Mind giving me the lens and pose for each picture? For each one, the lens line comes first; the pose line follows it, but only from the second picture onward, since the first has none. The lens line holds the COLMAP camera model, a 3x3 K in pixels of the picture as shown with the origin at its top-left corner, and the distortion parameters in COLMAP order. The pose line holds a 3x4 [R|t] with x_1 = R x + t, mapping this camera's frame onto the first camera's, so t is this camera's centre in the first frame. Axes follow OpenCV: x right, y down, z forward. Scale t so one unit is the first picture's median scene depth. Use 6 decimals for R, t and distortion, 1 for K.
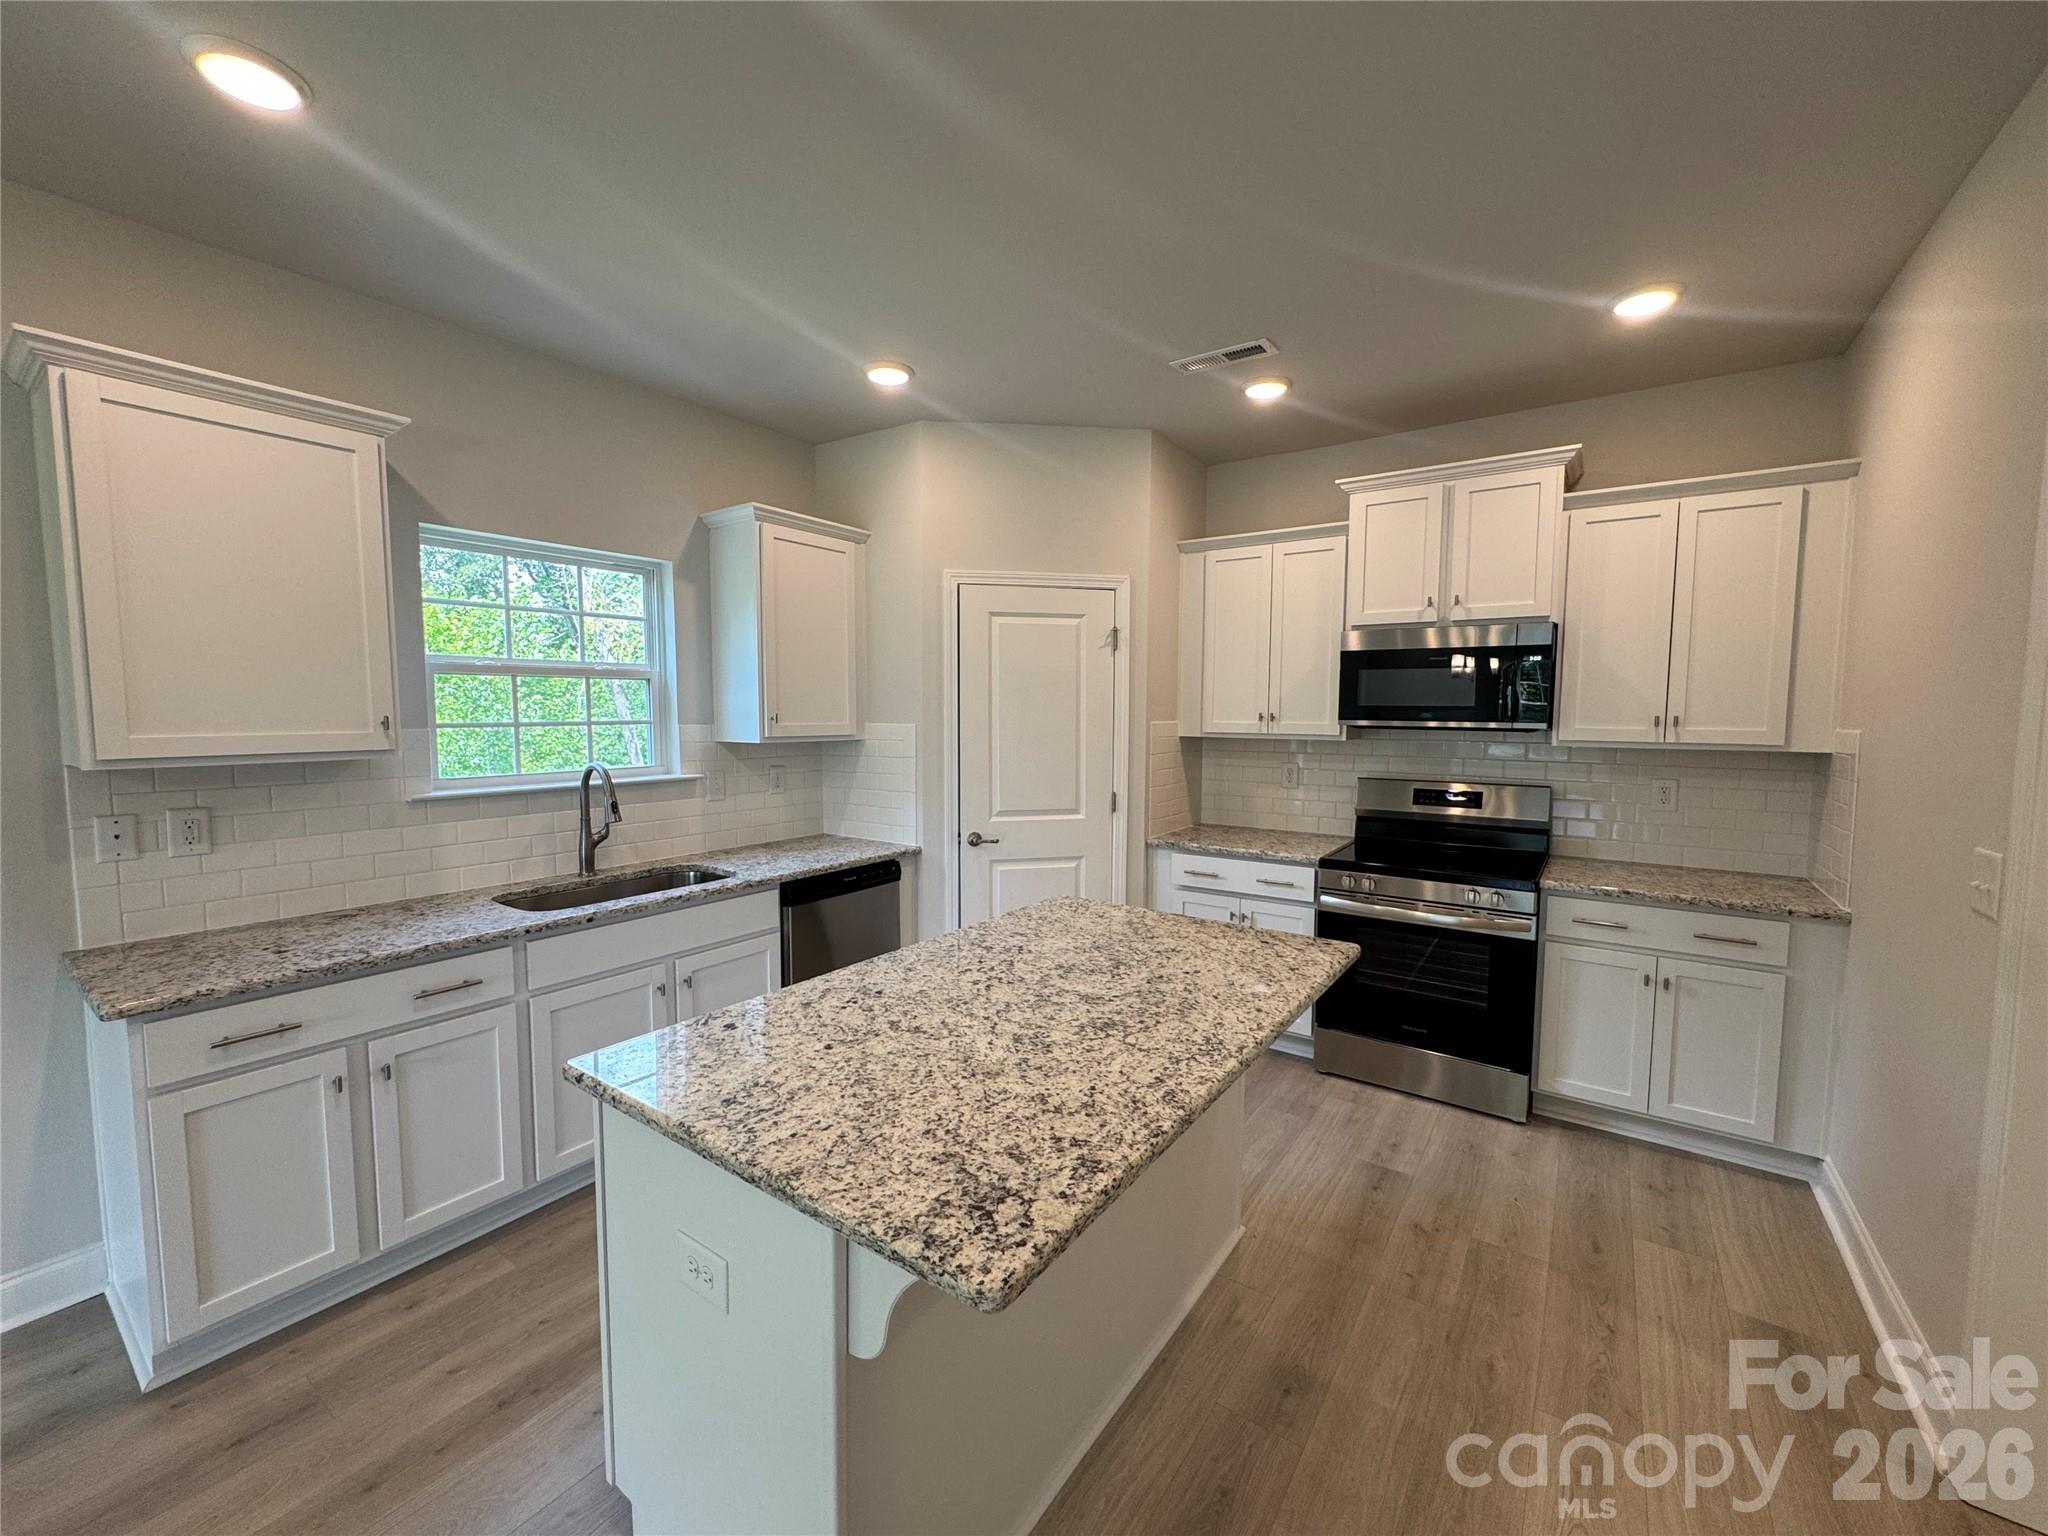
lens RADIAL K [[824.2, 0, 1027.6], [0, 824.2, 772.6], [0, 0, 1]] dist [0.001807, -0.000121]
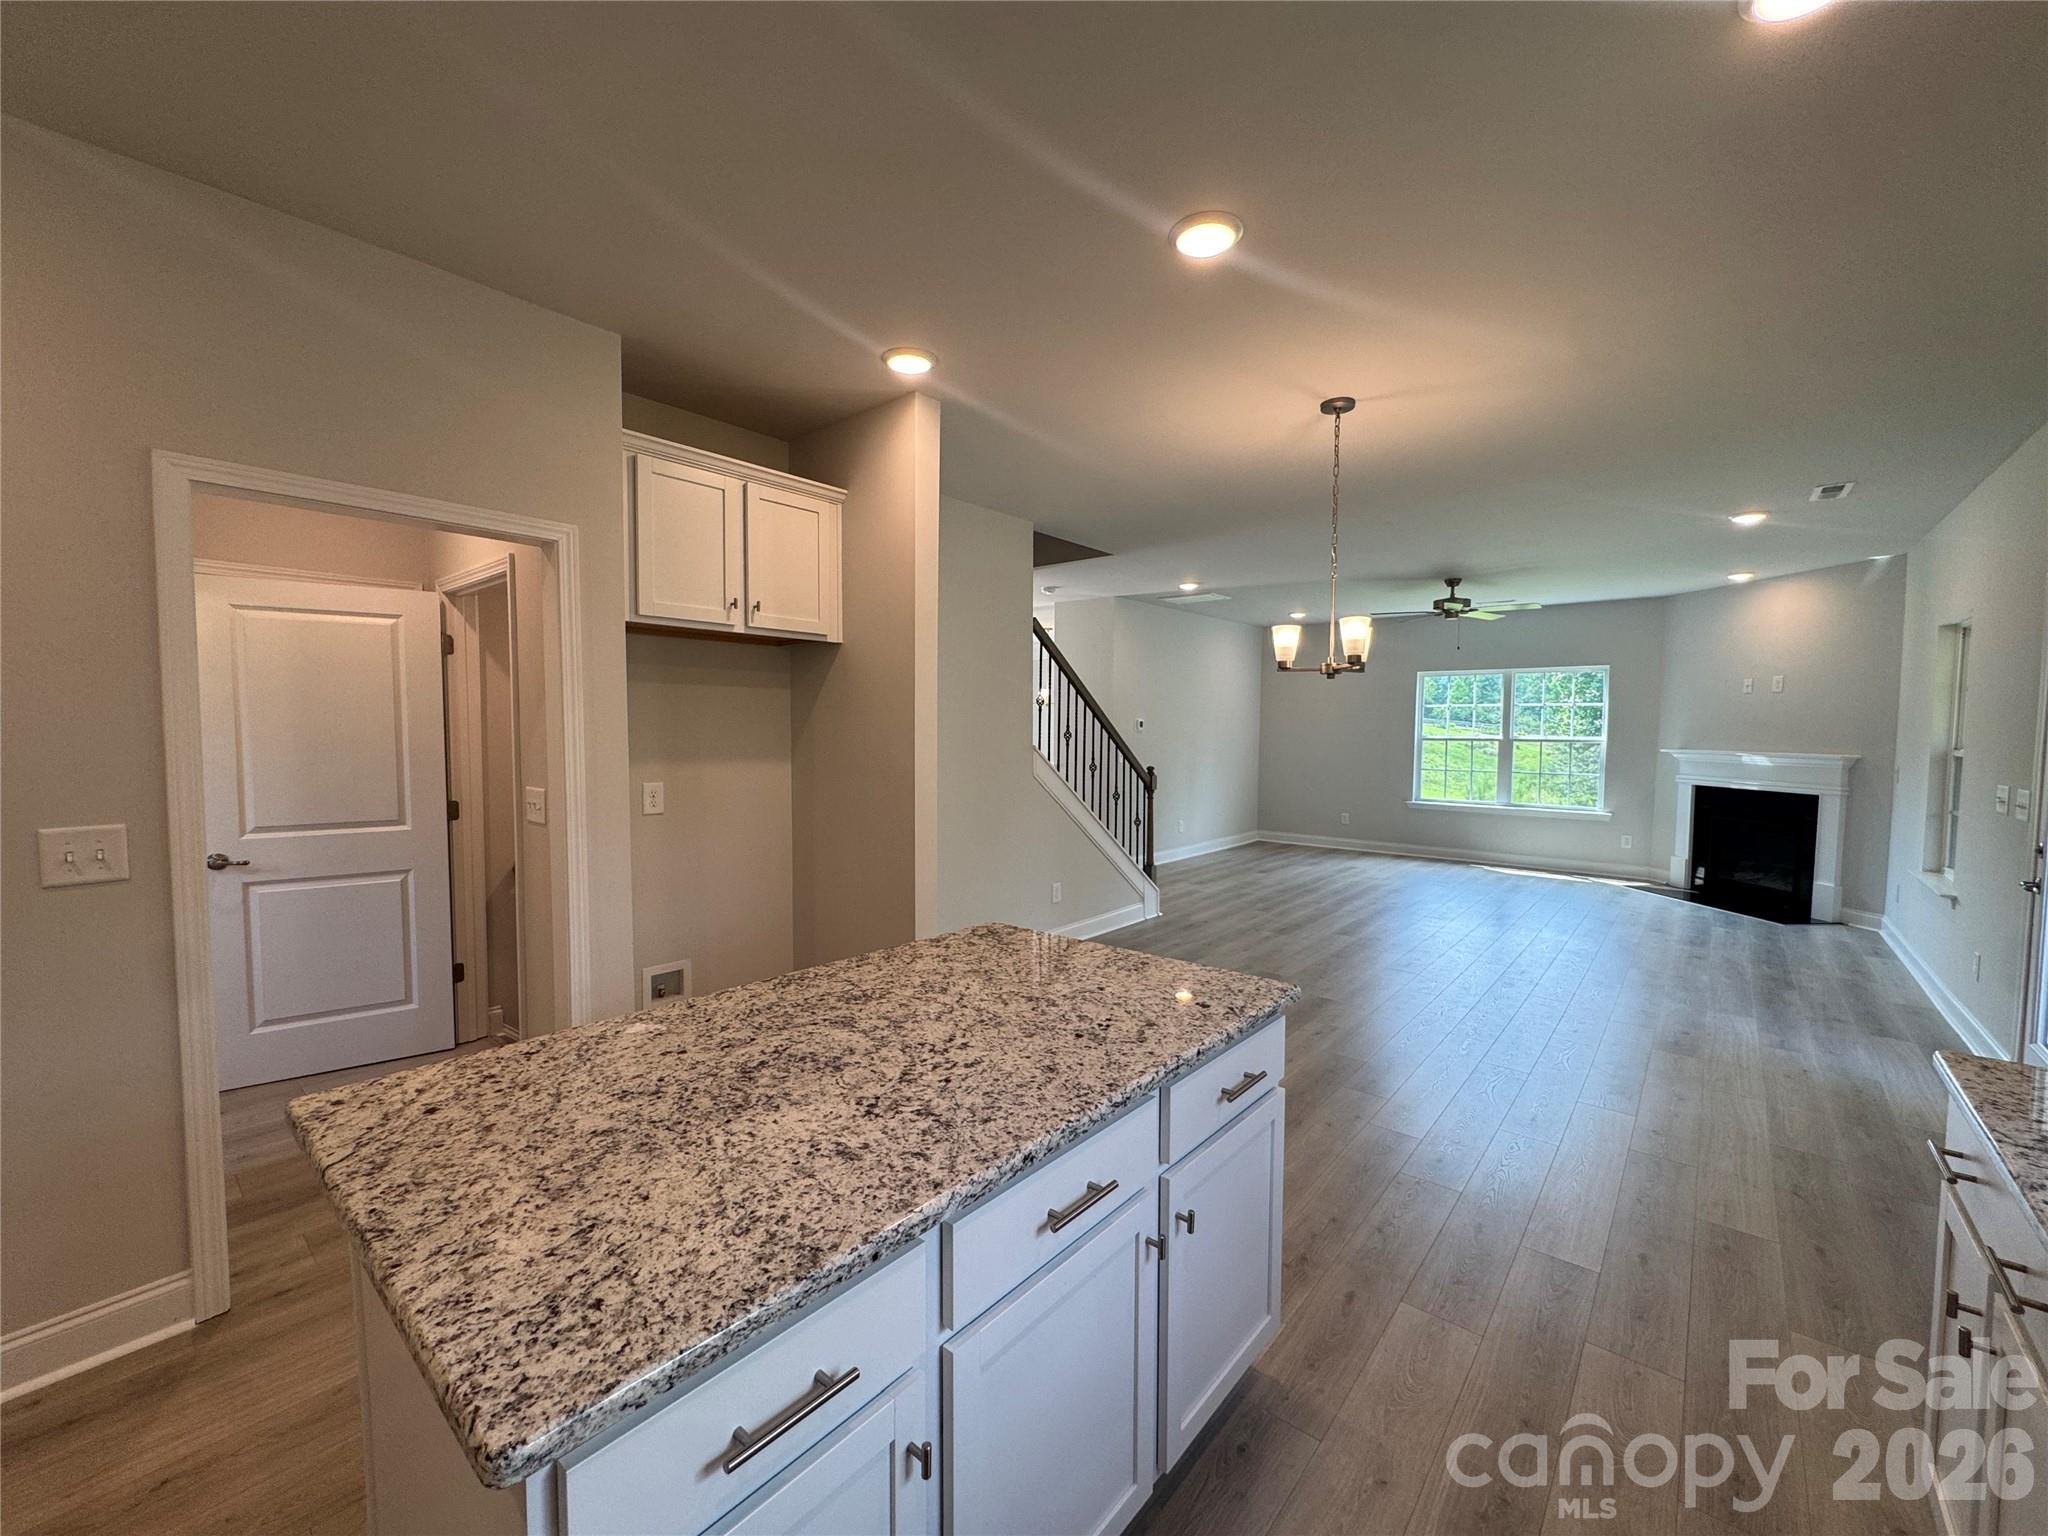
lens RADIAL K [[824.2, 0, 1030.2], [0, 824.2, 767.2], [0, 0, 1]] dist [0.001807, -0.000121]
pose [[-0.996147, -0.014403, 0.086514, -0.203979], [-0.003372, 0.991984, 0.126317, -0.122731], [-0.087640, 0.125539, -0.988210, 1.858178]]
